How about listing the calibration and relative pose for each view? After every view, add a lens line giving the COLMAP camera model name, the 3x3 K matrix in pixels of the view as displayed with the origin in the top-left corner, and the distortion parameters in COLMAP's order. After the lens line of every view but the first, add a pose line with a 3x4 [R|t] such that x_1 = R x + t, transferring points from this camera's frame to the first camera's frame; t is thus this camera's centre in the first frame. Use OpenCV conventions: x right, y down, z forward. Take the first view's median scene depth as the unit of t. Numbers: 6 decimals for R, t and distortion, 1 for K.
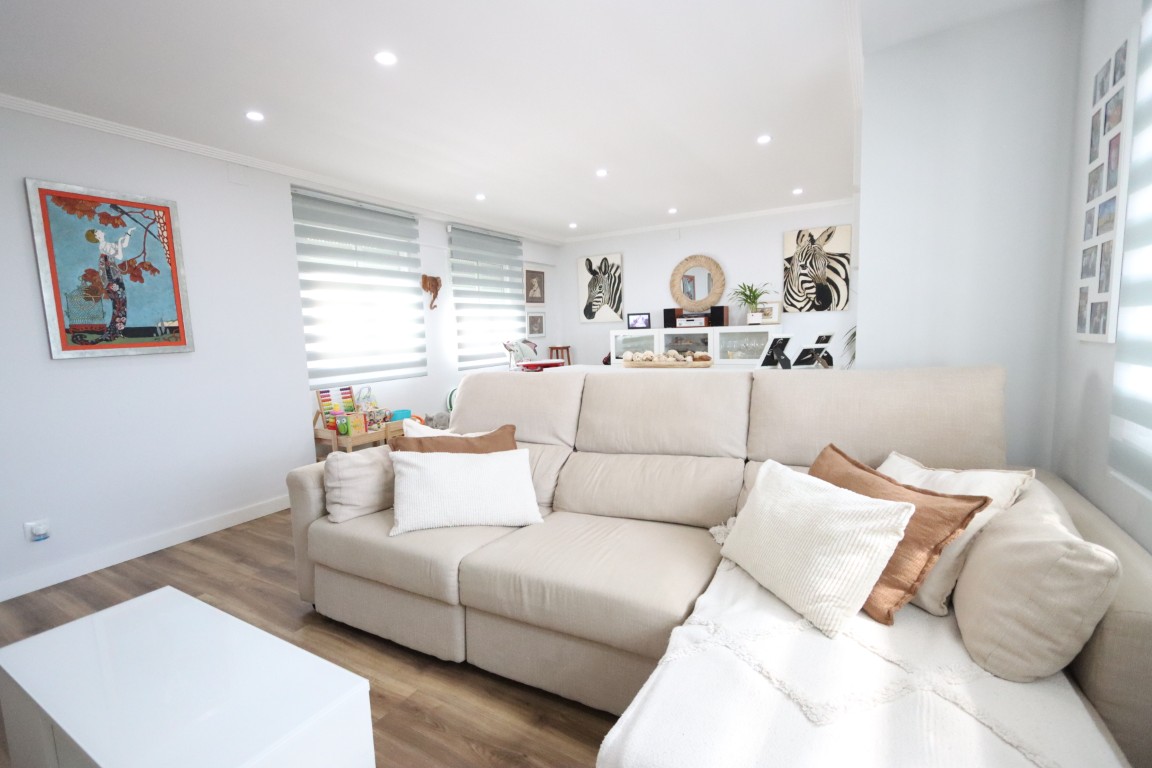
lens RADIAL K [[533.2, 0, 576.0], [0, 533.2, 384.0], [0, 0, 1]] dist [0.014653, -0.000060]
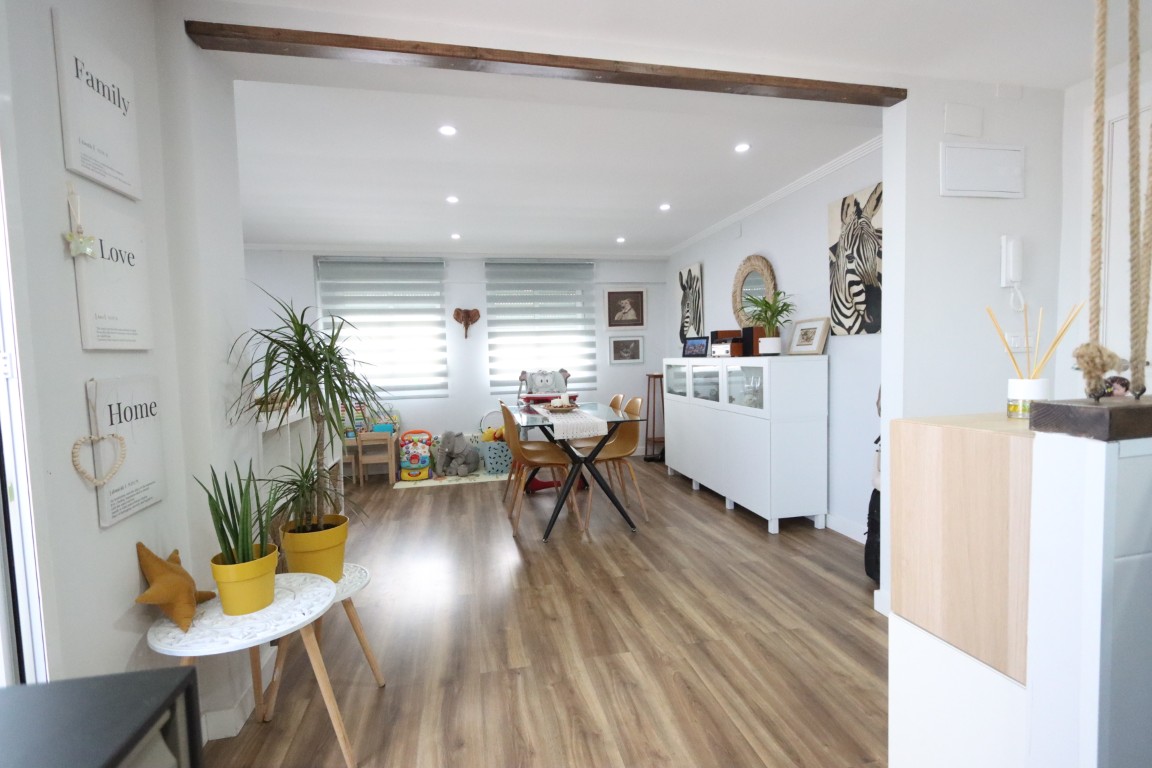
lens RADIAL K [[533.2, 0, 576.0], [0, 533.2, 384.0], [0, 0, 1]] dist [0.014653, -0.000060]
pose [[0.669103, 0.053856, -0.741216, 0.665389], [-0.071160, 0.997431, 0.008236, -0.065004], [0.739755, 0.047234, 0.671216, 0.389645]]
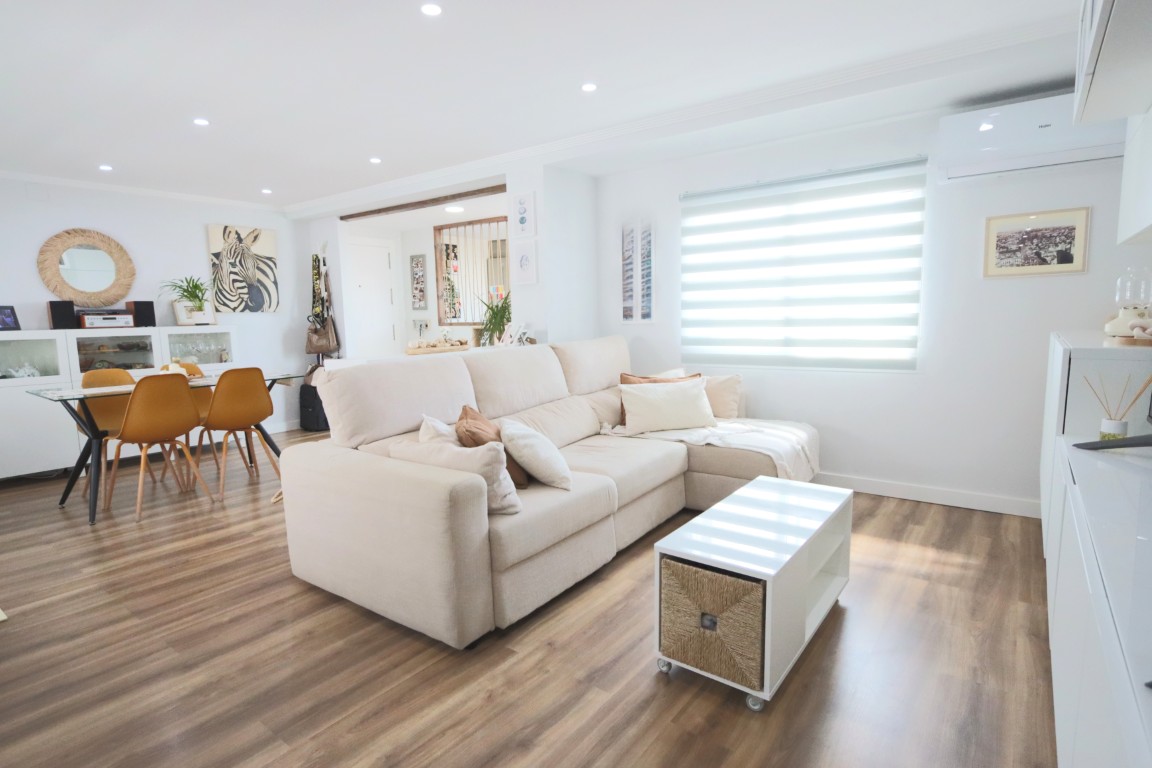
lens RADIAL K [[586.8, 0, 576.0], [0, 586.8, 384.0], [0, 0, 1]] dist [0.017685, -0.000055]
pose [[0.114204, -0.088832, 0.989478, -0.563135], [0.124736, 0.989395, 0.074427, -0.011433], [-0.985595, 0.114923, 0.124073, 0.291719]]
